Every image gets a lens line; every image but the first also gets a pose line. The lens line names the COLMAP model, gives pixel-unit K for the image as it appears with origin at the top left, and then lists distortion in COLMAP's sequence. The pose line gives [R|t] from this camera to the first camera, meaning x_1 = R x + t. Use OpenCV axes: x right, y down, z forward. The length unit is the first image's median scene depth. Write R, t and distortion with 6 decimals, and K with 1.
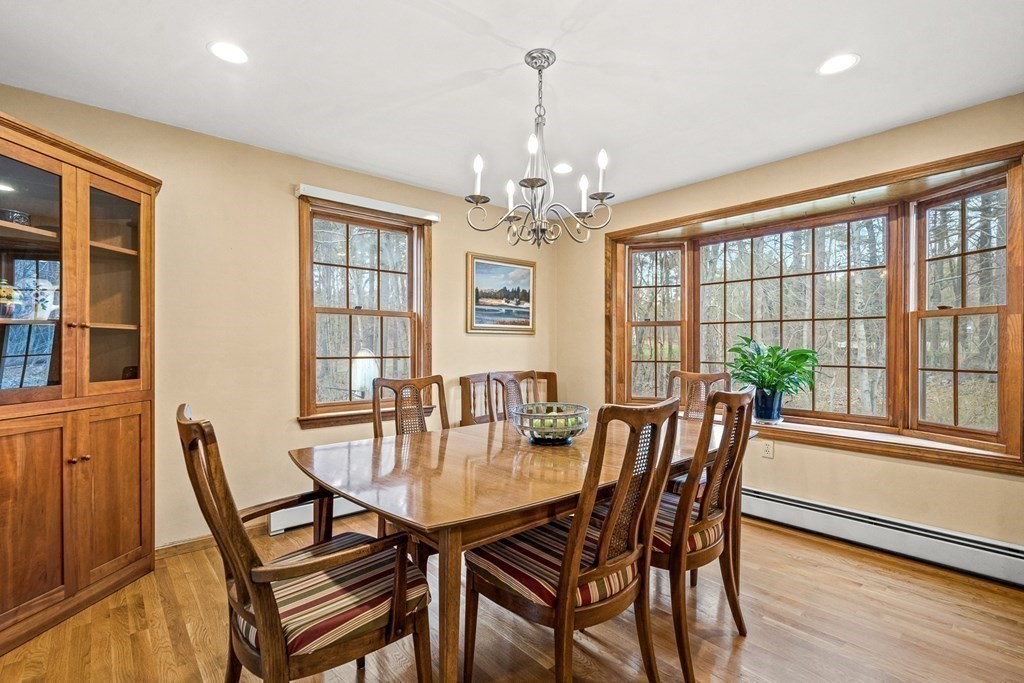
lens RADIAL K [[475.5, 0, 510.5], [0, 475.5, 345.7], [0, 0, 1]] dist [0.004278, -0.000114]
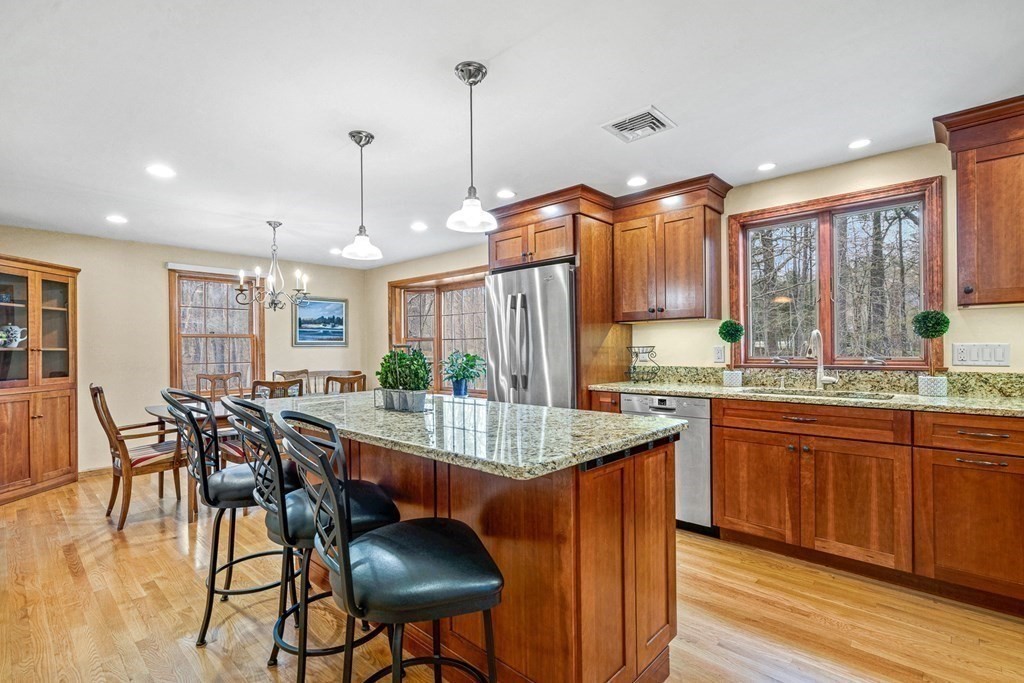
lens RADIAL K [[475.5, 0, 509.2], [0, 475.5, 345.0], [0, 0, 1]] dist [0.004278, -0.000114]
pose [[0.994426, -0.010359, 0.104931, 0.722985], [0.010902, 0.999930, -0.004603, -0.027052], [-0.104876, 0.005721, 0.994469, -1.013090]]
